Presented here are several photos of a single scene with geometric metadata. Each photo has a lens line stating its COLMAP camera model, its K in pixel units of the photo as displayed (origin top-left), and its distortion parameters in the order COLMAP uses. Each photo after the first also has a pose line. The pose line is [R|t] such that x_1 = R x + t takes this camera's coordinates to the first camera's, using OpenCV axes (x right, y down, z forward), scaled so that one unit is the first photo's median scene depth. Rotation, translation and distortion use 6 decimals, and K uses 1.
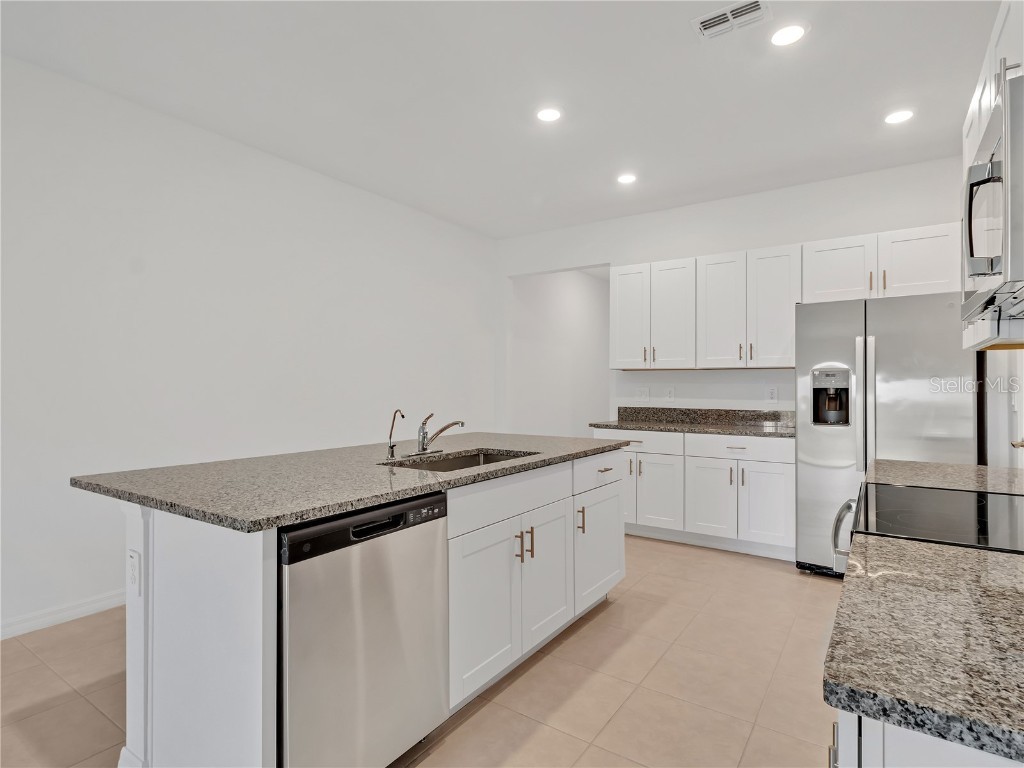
lens RADIAL K [[536.9, 0, 510.5], [0, 536.9, 391.0], [0, 0, 1]] dist [0.000425, 0.000930]
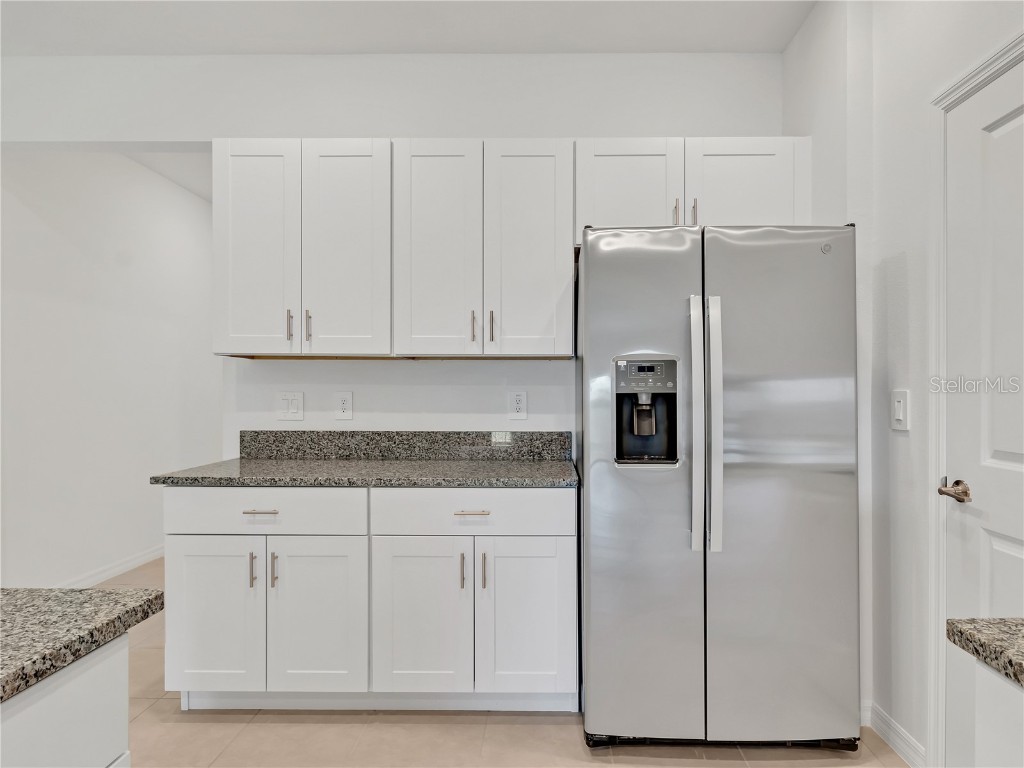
lens RADIAL K [[576.2, 0, 546.7], [0, 576.2, 392.1], [0, 0, 1]] dist [0.003858, 0.002585]
pose [[0.826732, -0.002861, 0.562589, 0.176163], [0.005253, 0.999983, -0.002635, -0.004977], [-0.562571, 0.005134, 0.826733, 0.516337]]
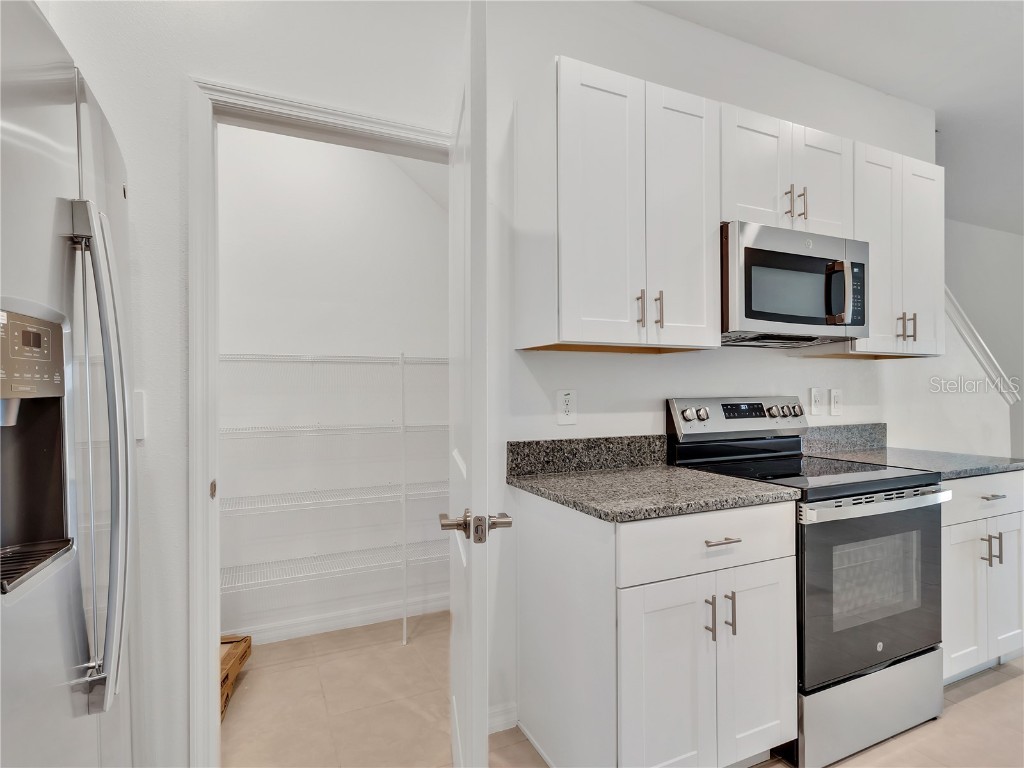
lens RADIAL K [[536.9, 0, 504.4], [0, 536.9, 394.0], [0, 0, 1]] dist [0.000425, 0.000930]
pose [[-0.854076, 0.001013, 0.520147, 0.286246], [0.010005, 0.999845, 0.014481, -0.007333], [-0.520051, 0.017571, -0.853954, 0.942681]]
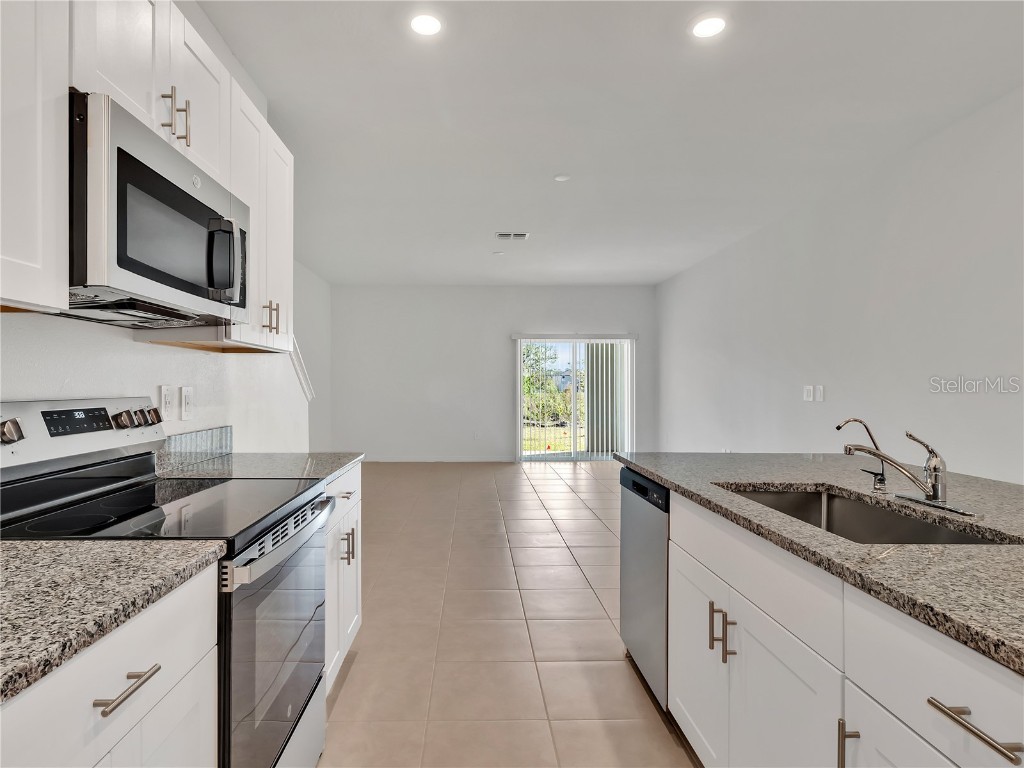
lens RADIAL K [[576.2, 0, 502.5], [0, 576.2, 383.6], [0, 0, 1]] dist [0.003858, 0.002585]
pose [[-0.808472, -0.006024, -0.588504, 0.368586], [-0.009410, 0.999952, 0.002691, -0.006931], [0.588459, 0.007714, -0.808490, 0.784286]]
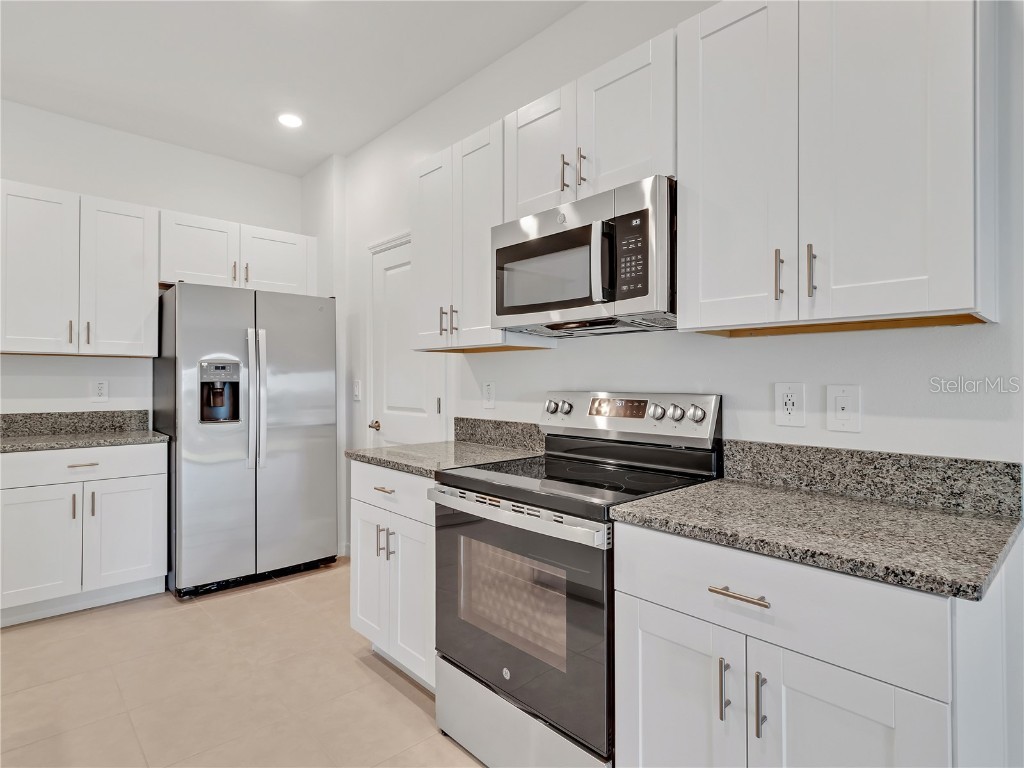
lens RADIAL K [[552.3, 0, 513.4], [0, 552.3, 377.1], [0, 0, 1]] dist [-0.000368, -0.000008]
pose [[0.229494, 0.006324, 0.973289, -0.167447], [0.005552, 0.999954, -0.007807, -0.003094], [-0.973294, 0.007195, 0.229449, 0.269190]]
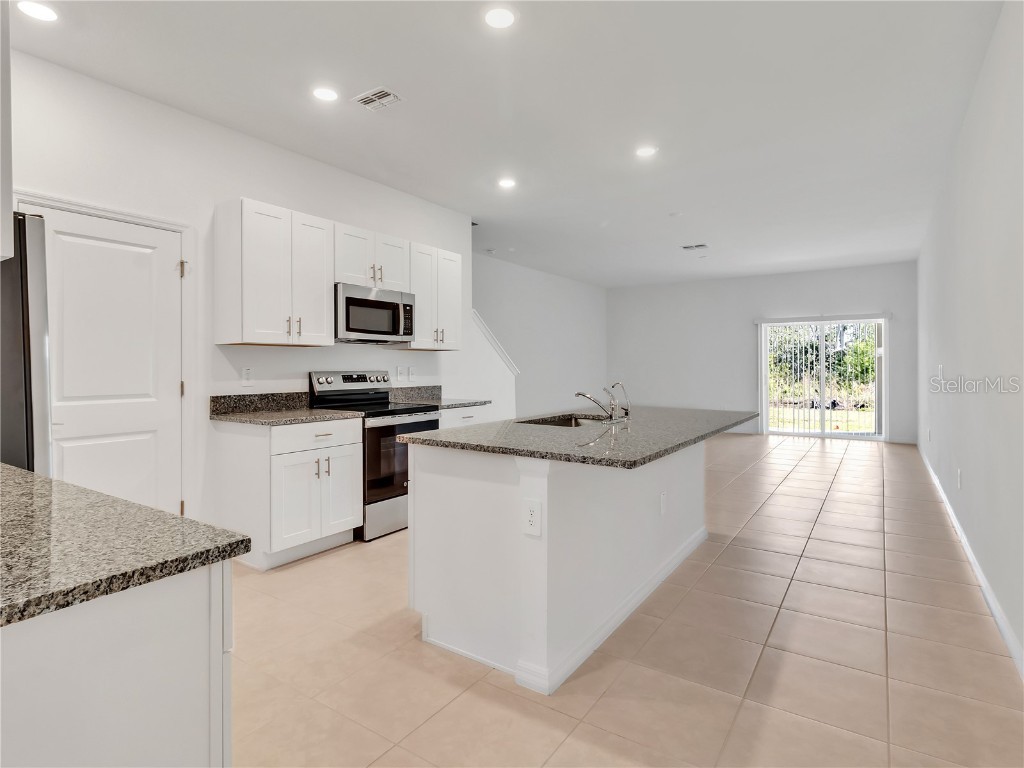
lens RADIAL K [[552.3, 0, 521.6], [0, 552.3, 367.9], [0, 0, 1]] dist [-0.000368, -0.000008]
pose [[-0.999909, 0.000585, -0.013494, 0.041812], [0.000423, 0.999928, 0.012019, -0.012481], [0.013500, 0.012012, -0.999837, 1.434595]]
